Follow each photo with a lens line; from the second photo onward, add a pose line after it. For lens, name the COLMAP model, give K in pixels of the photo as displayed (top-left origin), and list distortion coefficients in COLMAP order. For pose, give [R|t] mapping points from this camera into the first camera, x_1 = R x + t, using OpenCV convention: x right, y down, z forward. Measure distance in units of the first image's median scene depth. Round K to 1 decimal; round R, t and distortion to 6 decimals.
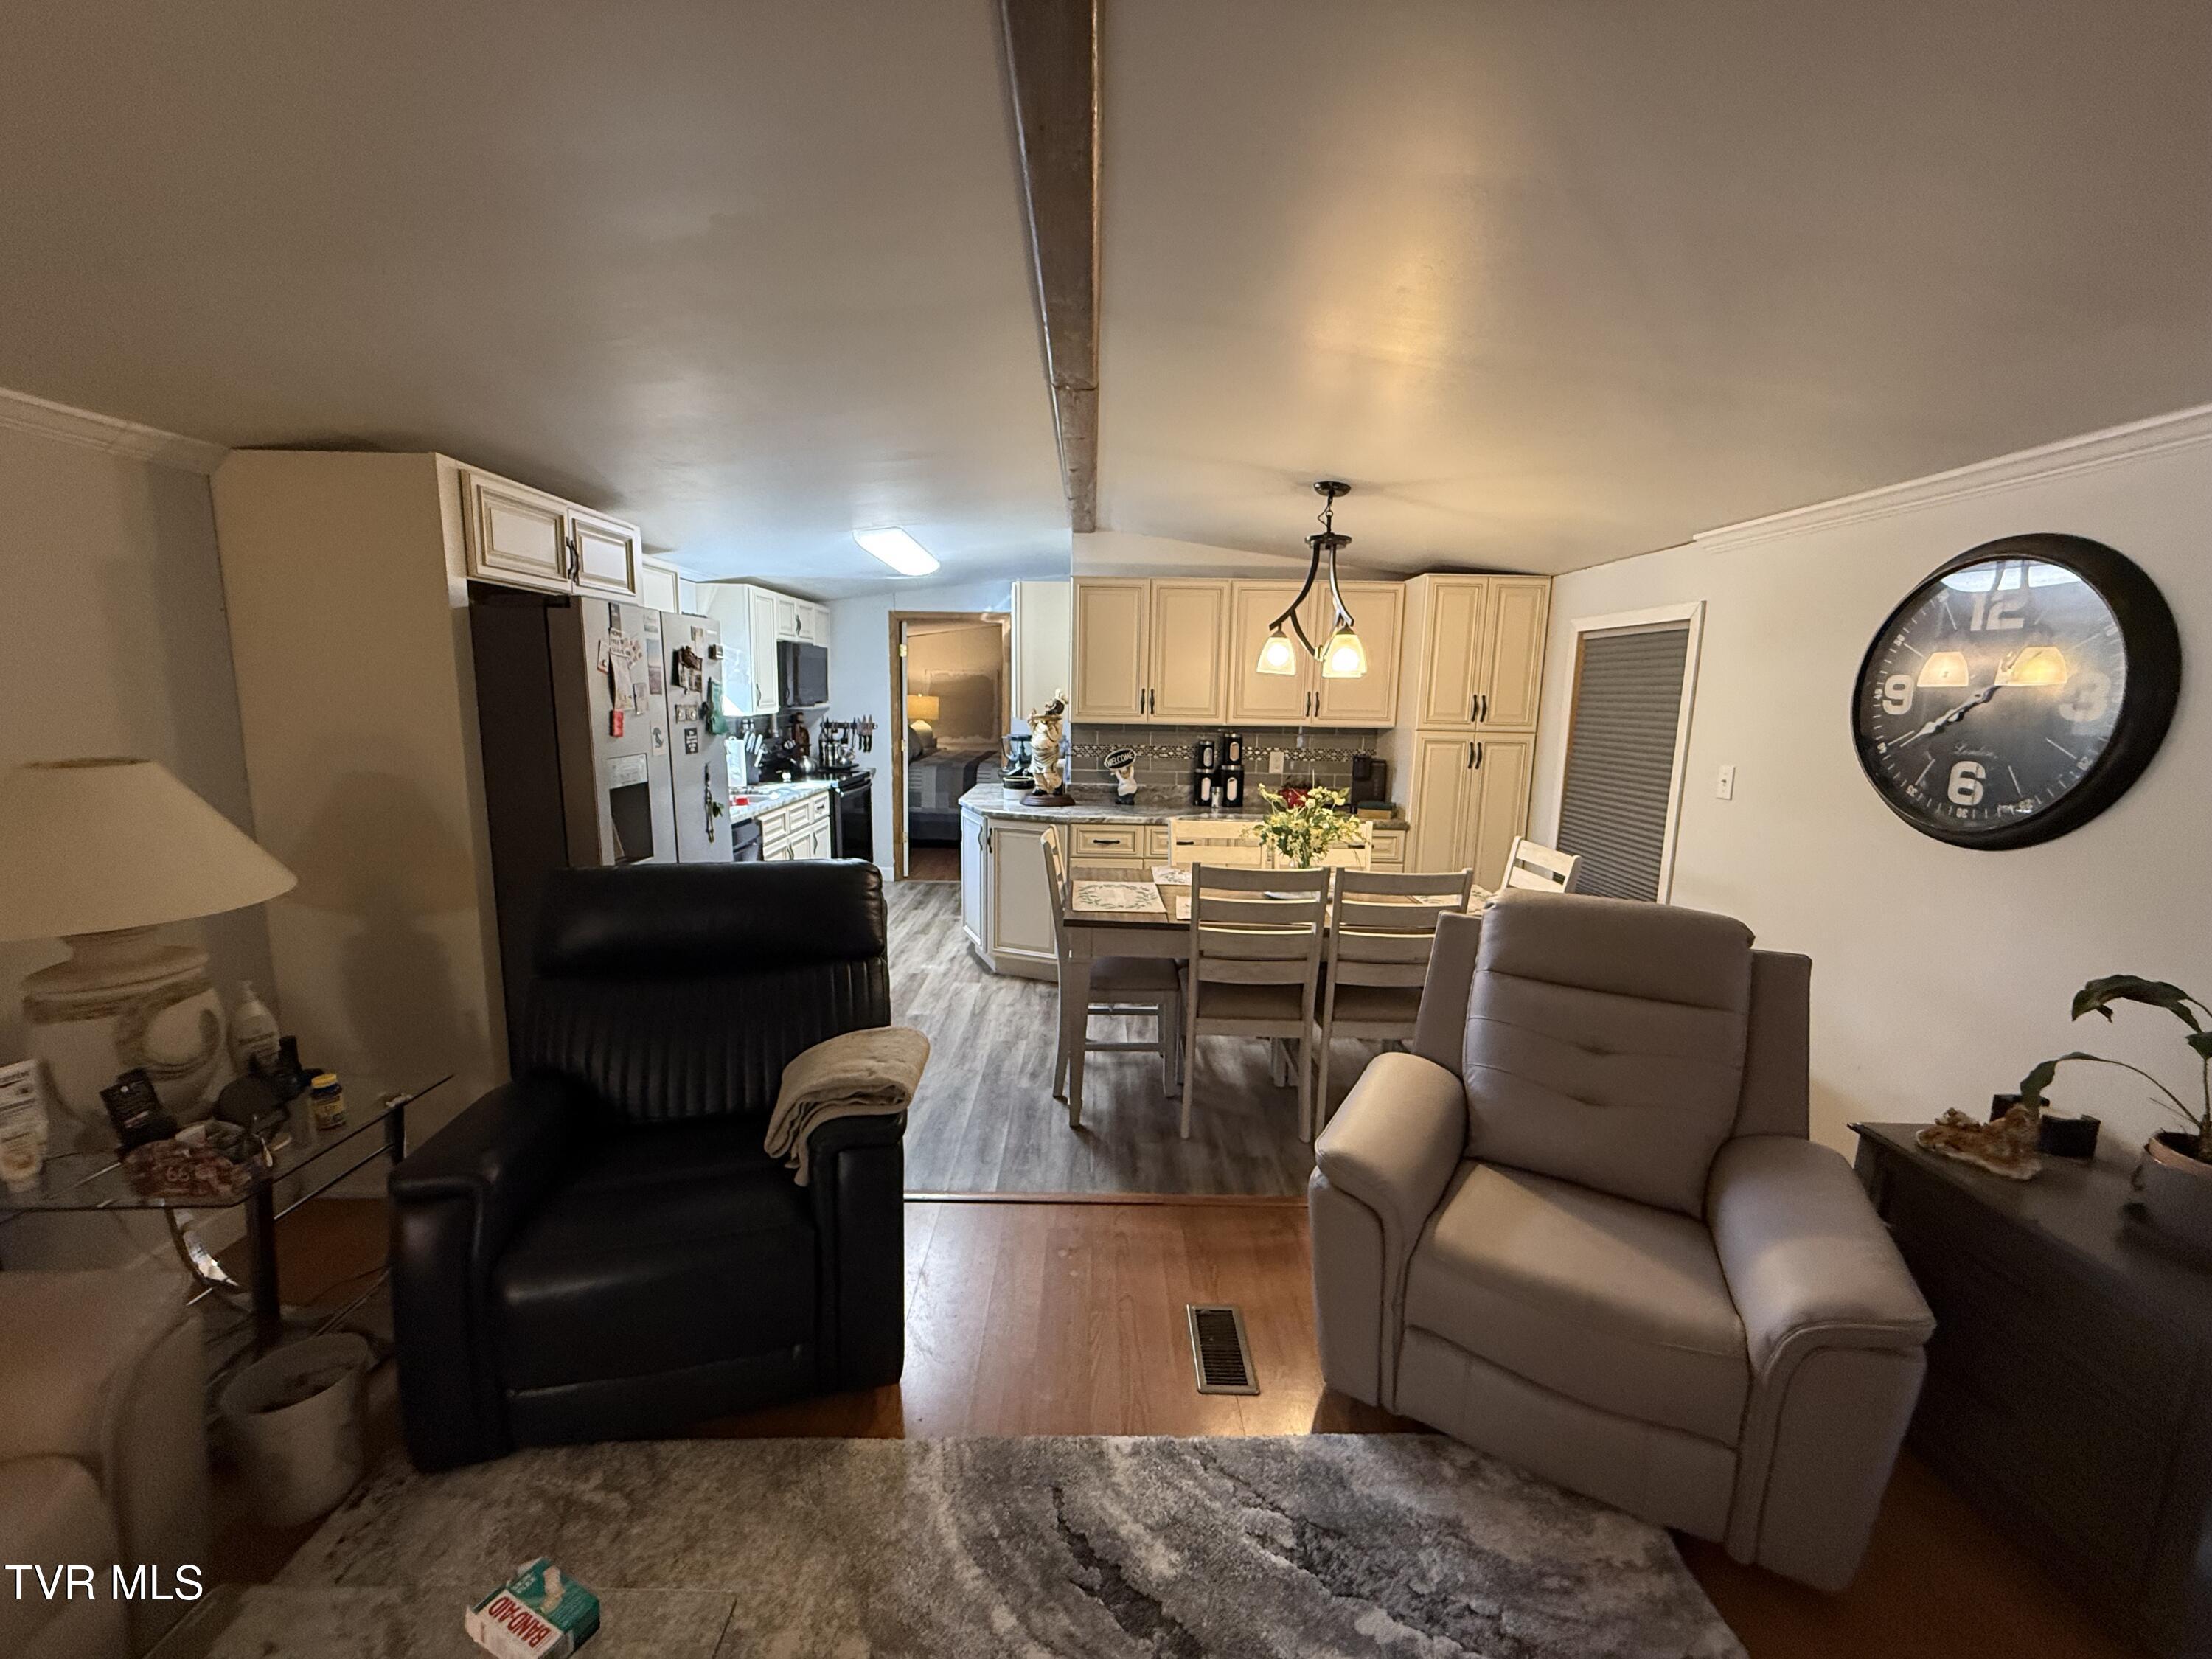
lens RADIAL K [[883.2, 0, 1102.7], [0, 883.2, 826.8], [0, 0, 1]] dist [-0.000212, 0.000107]
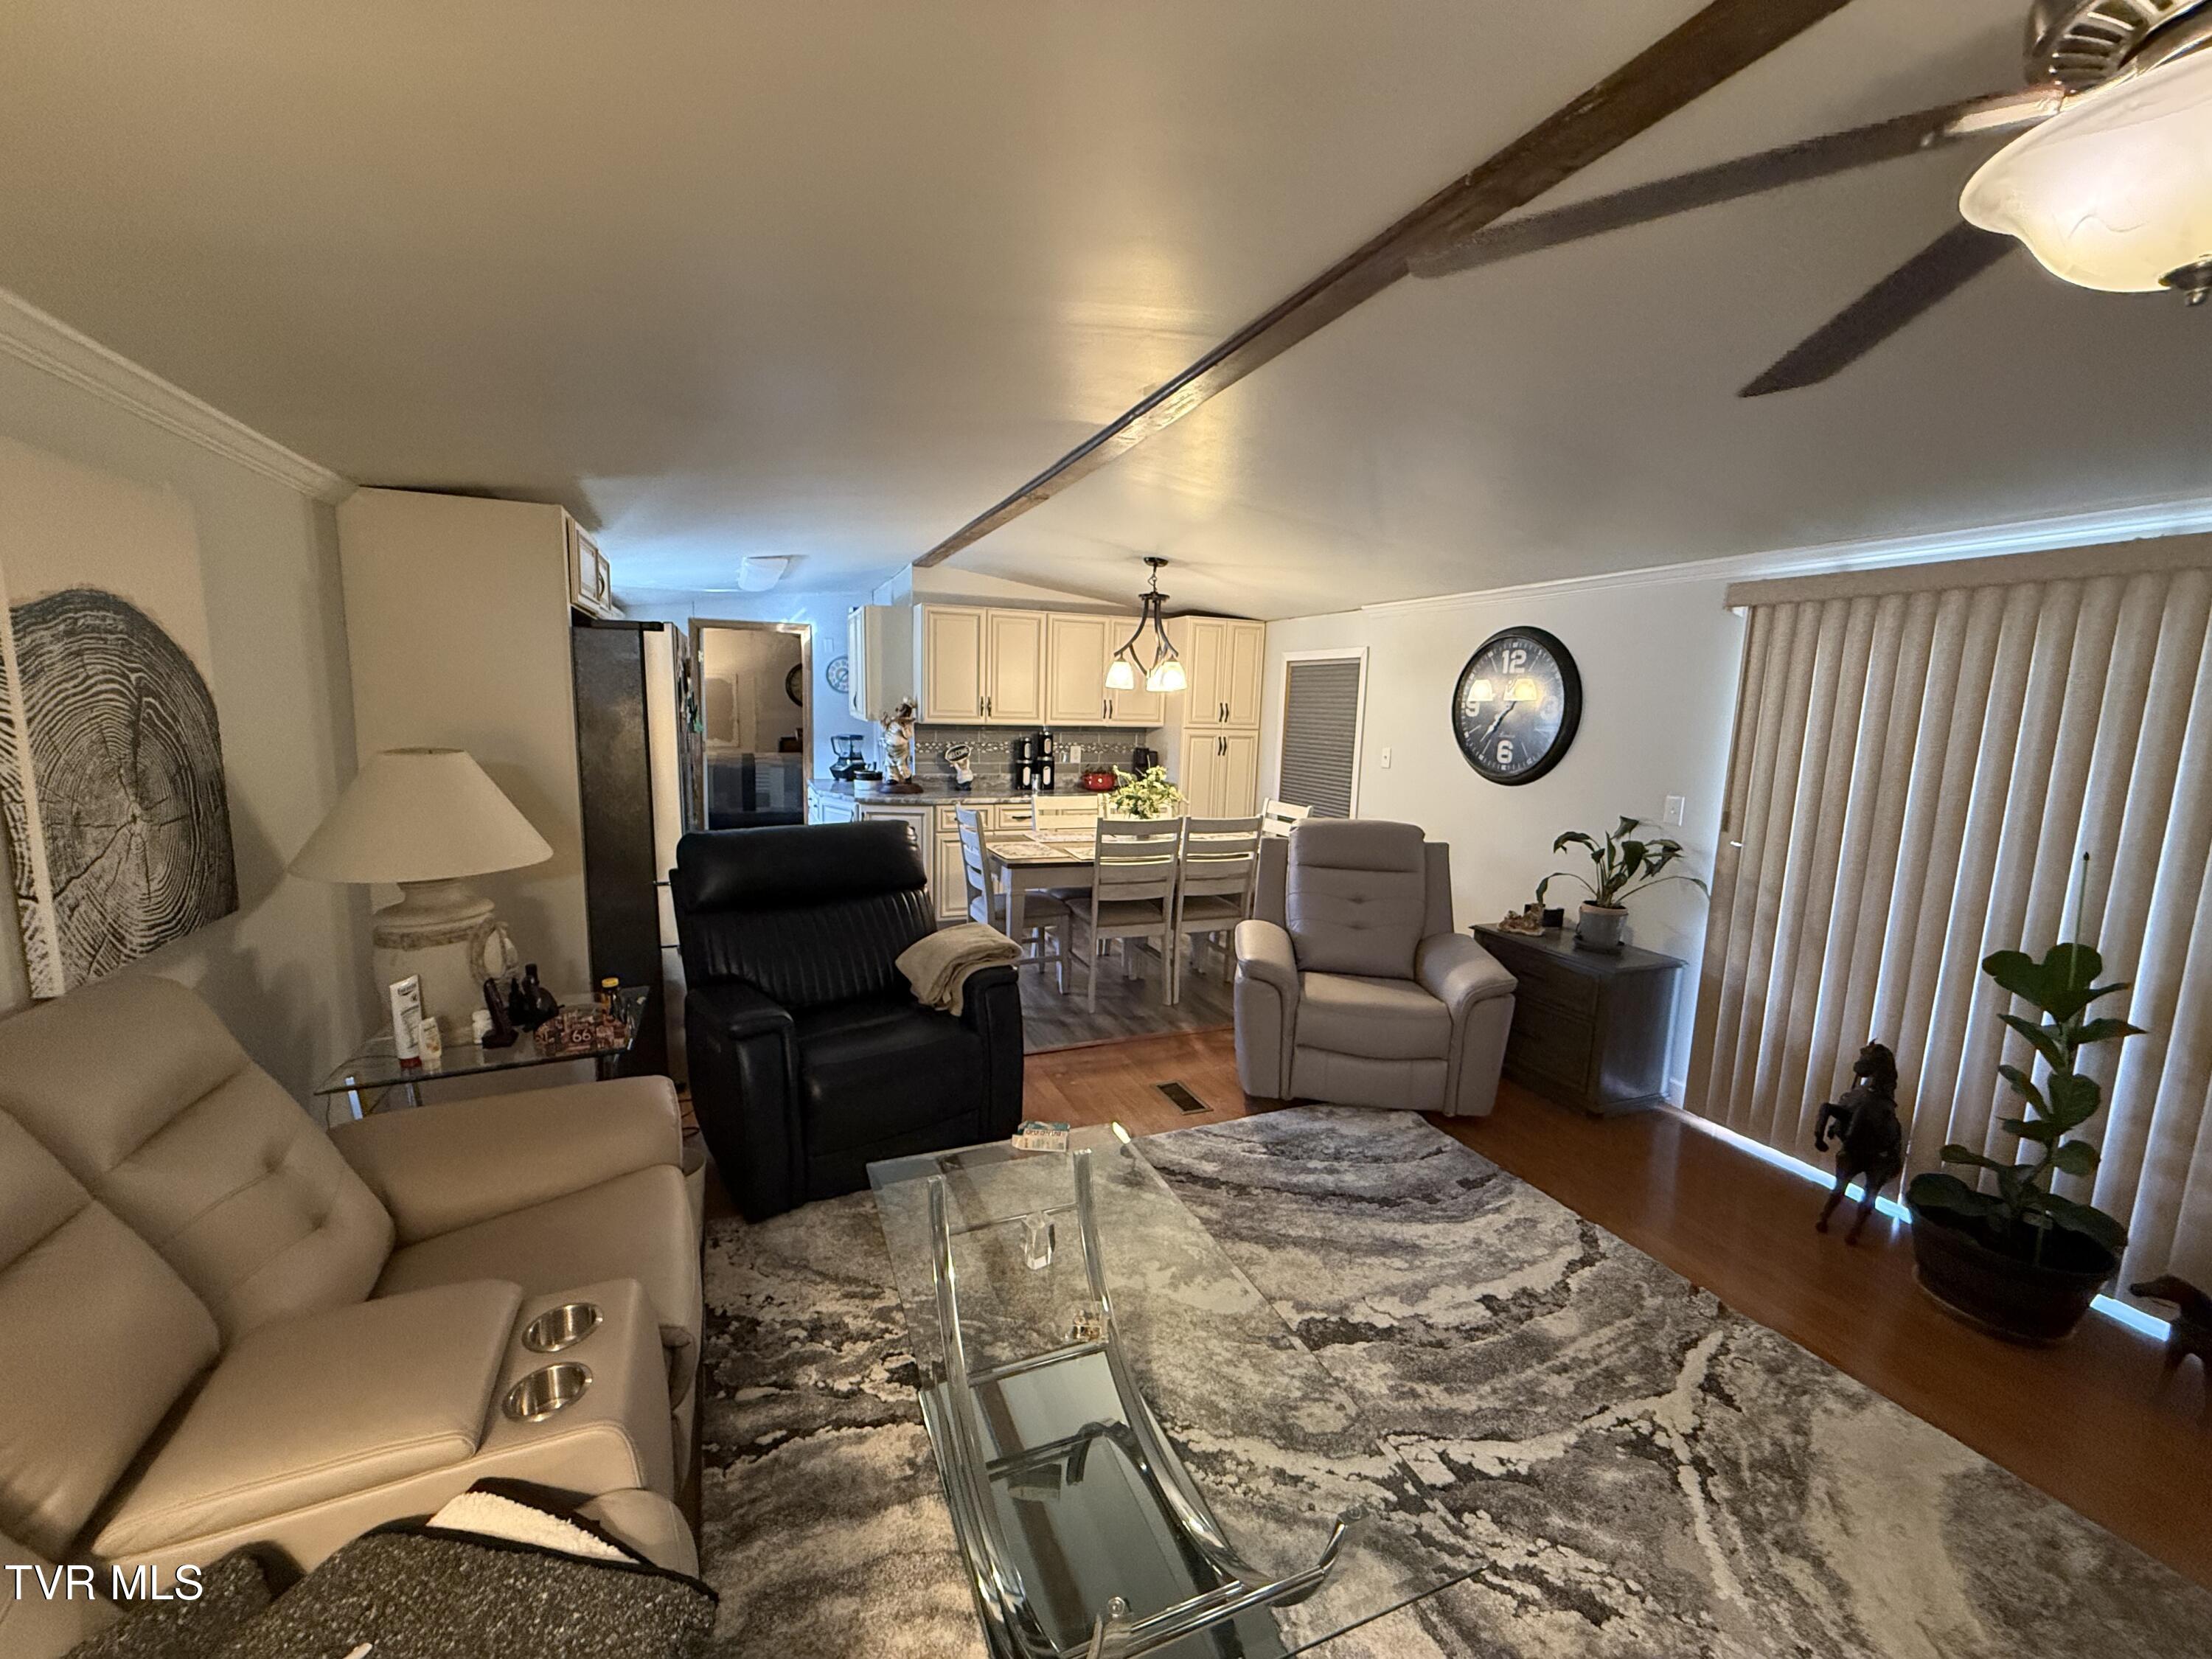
lens RADIAL K [[878.1, 0, 1106.0], [0, 878.1, 829.5], [0, 0, 1]] dist [-0.000646, 0.000063]
pose [[0.926433, -0.046819, 0.373538, -0.296054], [0.047188, 0.998853, 0.008163, 0.033837], [-0.373492, 0.010064, 0.927579, -0.241977]]
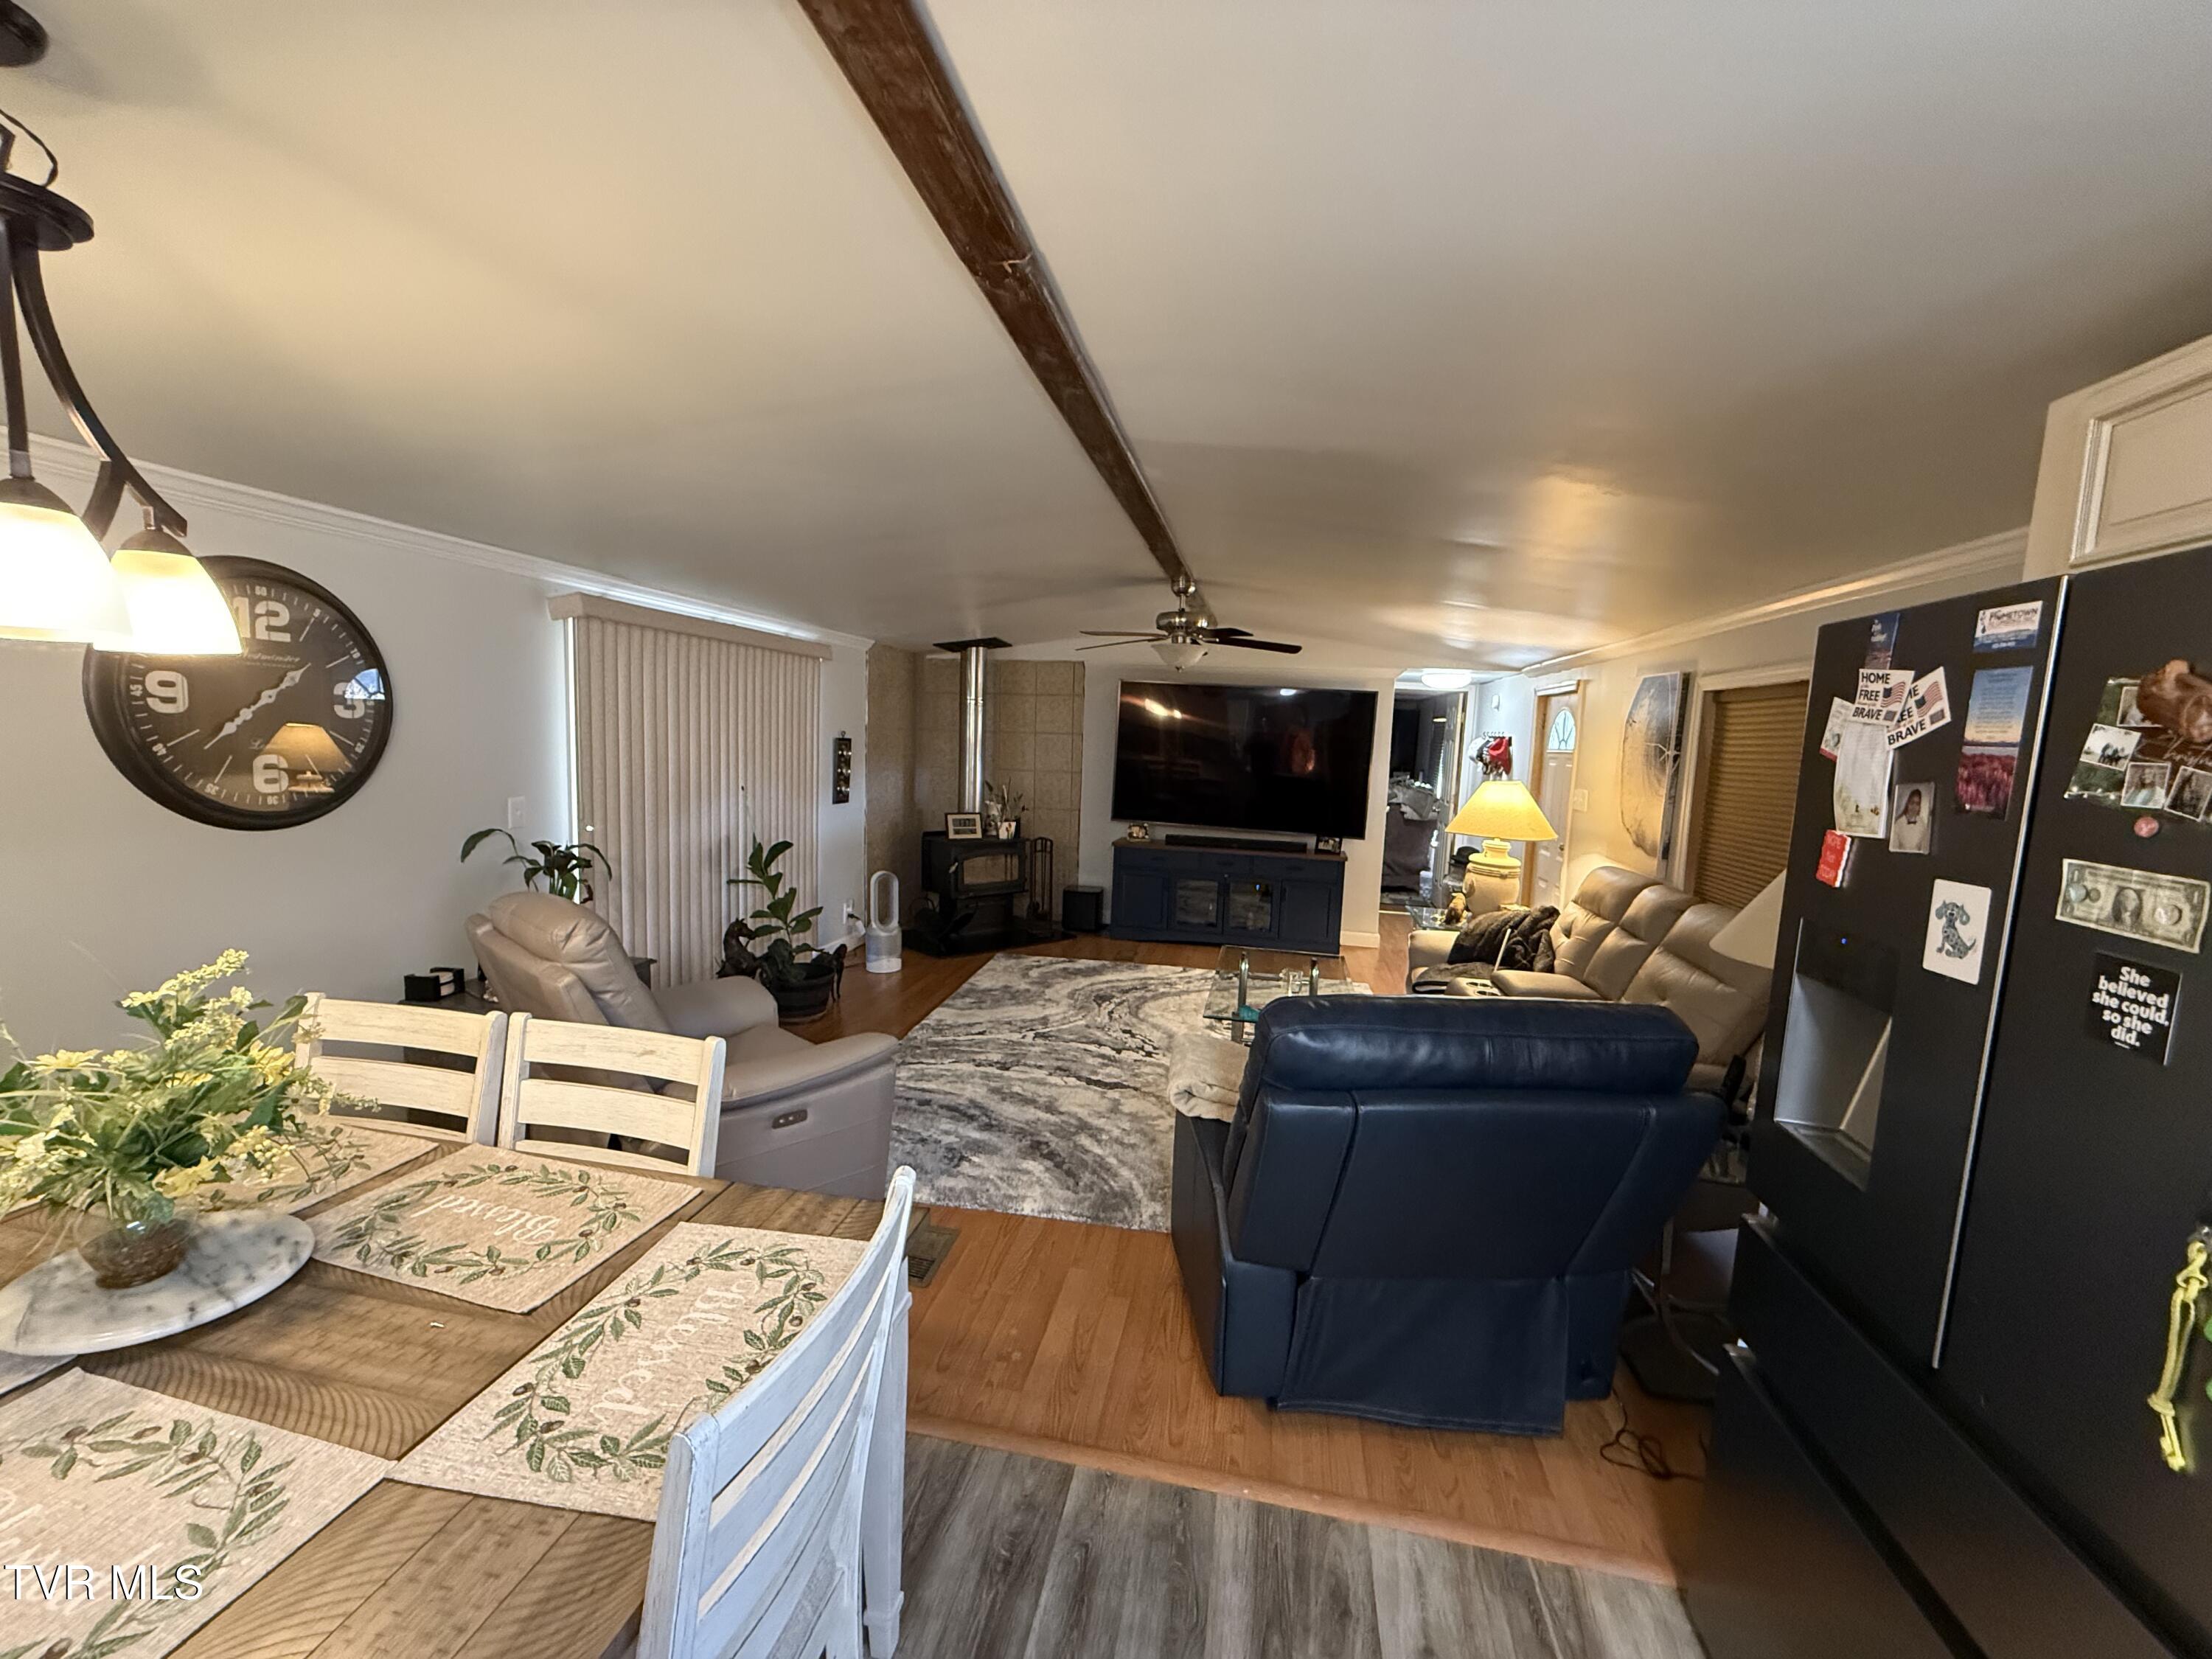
lens RADIAL K [[883.2, 0, 1102.7], [0, 883.2, 826.8], [0, 0, 1]] dist [-0.000212, 0.000107]
pose [[-0.978905, -0.077534, 0.189031, -0.152105], [-0.026608, 0.965696, 0.258308, -0.161730], [-0.202574, 0.247830, -0.947388, 0.994721]]
